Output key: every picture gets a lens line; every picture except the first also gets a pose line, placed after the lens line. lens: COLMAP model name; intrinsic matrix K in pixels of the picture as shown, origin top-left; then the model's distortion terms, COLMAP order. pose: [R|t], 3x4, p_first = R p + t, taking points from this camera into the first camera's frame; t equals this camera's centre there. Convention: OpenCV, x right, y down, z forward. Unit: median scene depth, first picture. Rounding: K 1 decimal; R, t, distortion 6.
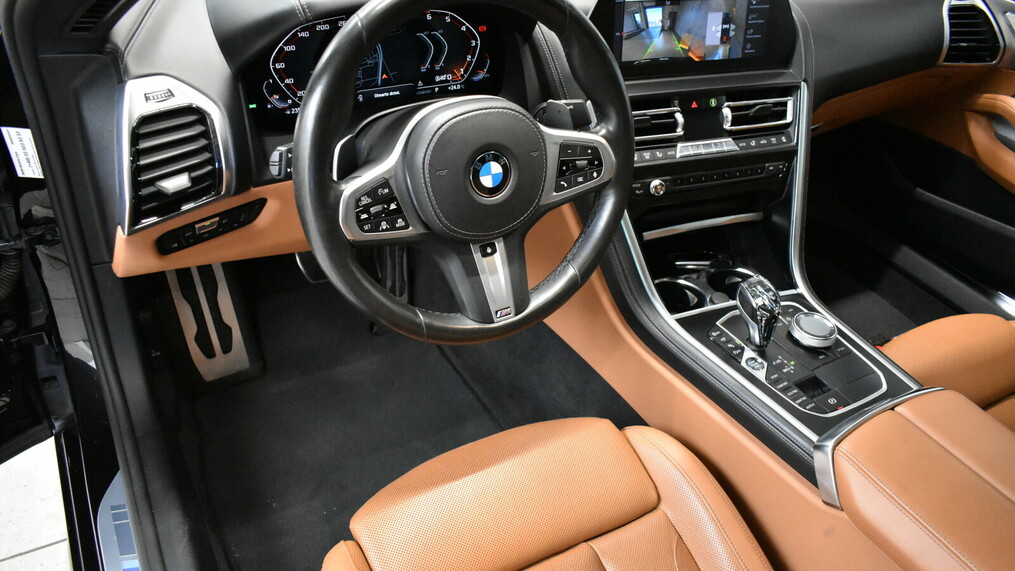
lens RADIAL K [[752.4, 0, 507.5], [0, 752.4, 285.5], [0, 0, 1]] dist [-0.032538, 0.005015]
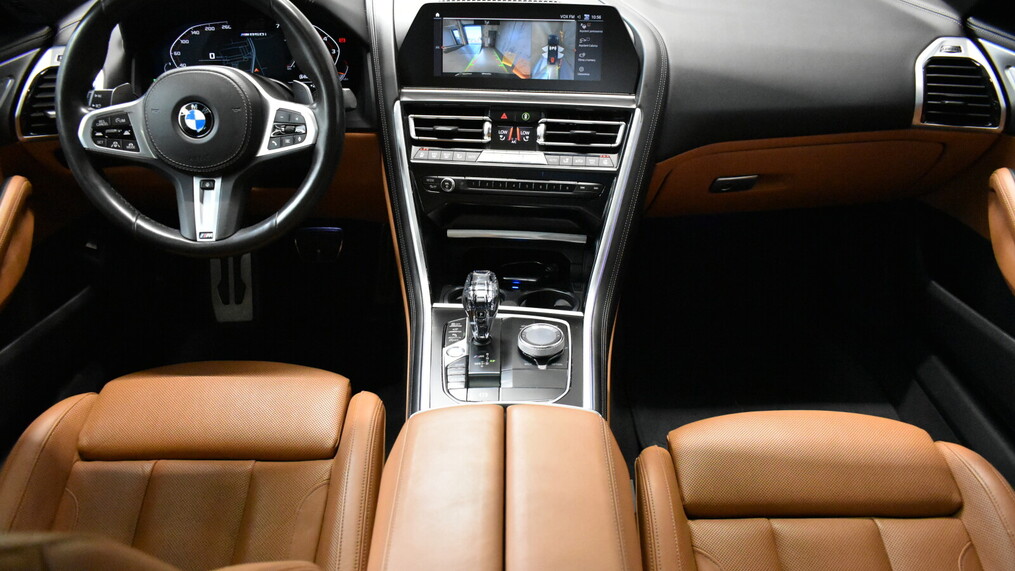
lens RADIAL K [[752.4, 0, 507.5], [0, 752.4, 285.5], [0, 0, 1]] dist [-0.032538, 0.005015]
pose [[0.868631, 0.167743, -0.466200, 0.808634], [-0.235070, 0.967825, -0.089754, 0.088040], [0.436145, 0.187553, 0.880115, 0.111859]]
